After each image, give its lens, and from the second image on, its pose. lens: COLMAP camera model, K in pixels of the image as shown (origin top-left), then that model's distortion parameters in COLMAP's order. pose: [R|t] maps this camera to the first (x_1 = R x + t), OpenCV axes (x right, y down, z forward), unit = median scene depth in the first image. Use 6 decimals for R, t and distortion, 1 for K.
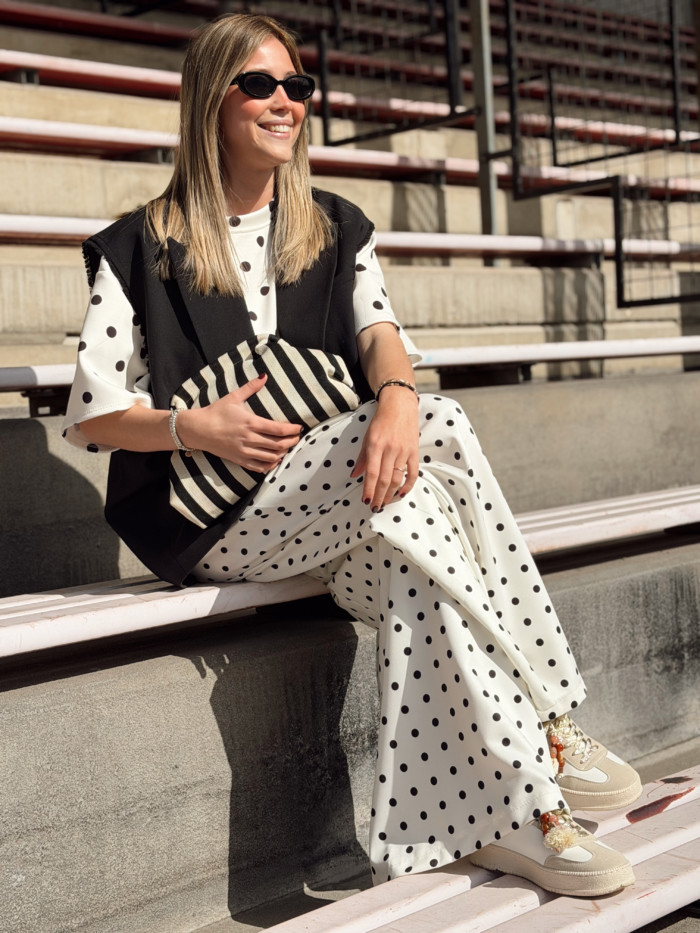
lens RADIAL K [[1603.5, 0, 350.0], [0, 1603.5, 466.5], [0, 0, 1]] dist [0.170644, 0.111062]
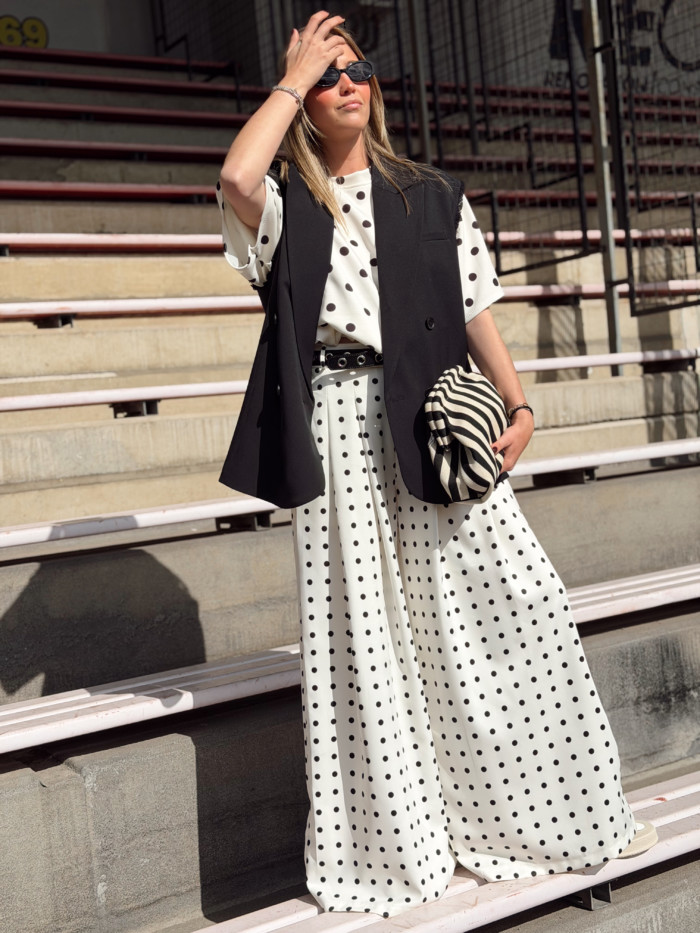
lens RADIAL K [[1308.1, 0, 350.0], [0, 1308.1, 466.5], [0, 0, 1]] dist [0.174013, -0.053674]
pose [[0.974539, -0.021106, -0.223223, 0.175418], [0.022759, 0.999729, 0.004835, -0.082599], [0.223061, -0.009793, 0.974755, -0.139861]]
